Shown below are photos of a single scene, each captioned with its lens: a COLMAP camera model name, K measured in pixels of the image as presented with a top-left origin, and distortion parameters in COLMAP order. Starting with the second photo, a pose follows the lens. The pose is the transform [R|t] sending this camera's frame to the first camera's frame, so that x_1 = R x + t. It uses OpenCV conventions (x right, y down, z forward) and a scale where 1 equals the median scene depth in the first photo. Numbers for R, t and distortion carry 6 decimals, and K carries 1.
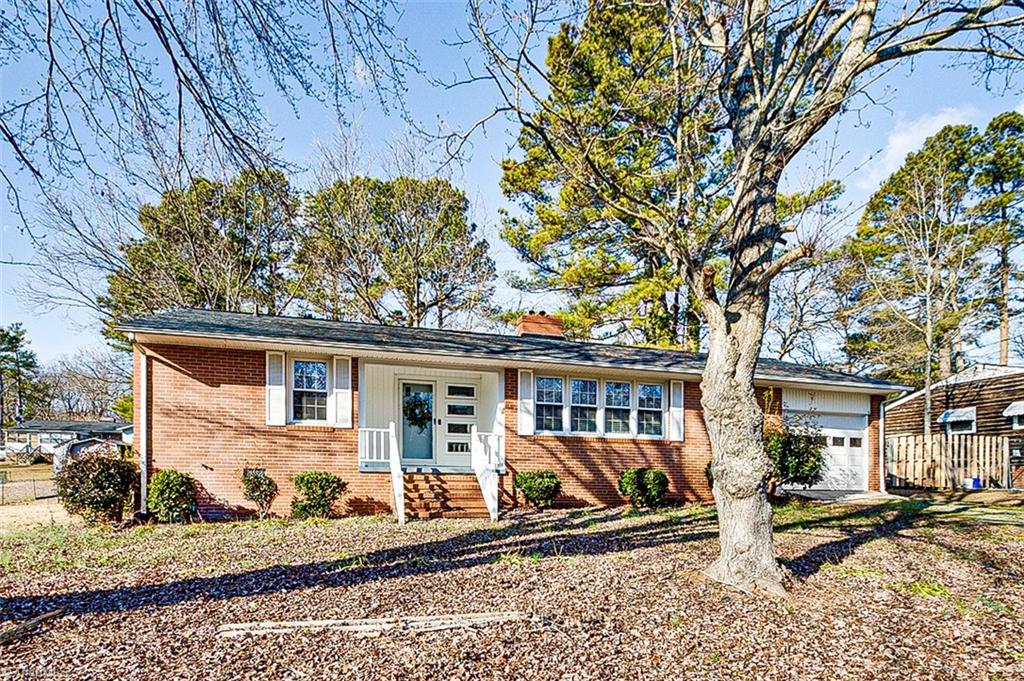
lens RADIAL K [[512.6, 0, 541.6], [0, 512.6, 473.8], [0, 0, 1]] dist [0.000076, 0.000419]
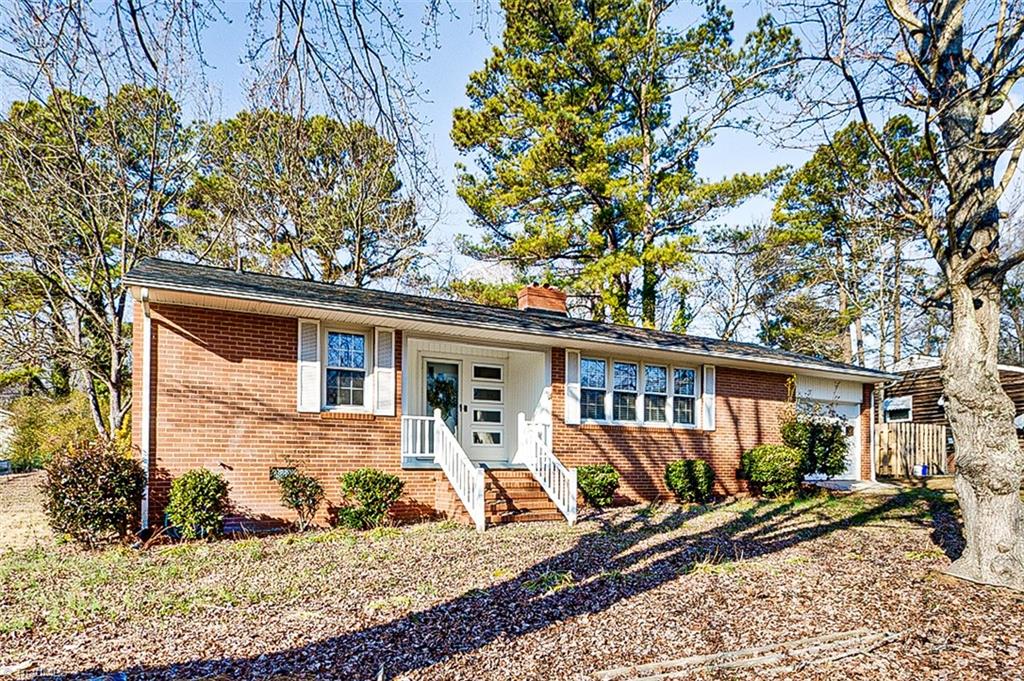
lens RADIAL K [[572.9, 0, 510.2], [0, 572.9, 458.2], [0, 0, 1]] dist [0.000484, 0.000318]
pose [[0.980832, -0.010685, 0.194562, -0.325591], [0.012934, 0.999863, -0.010294, -0.008335], [-0.194425, 0.012613, 0.980836, 0.059043]]
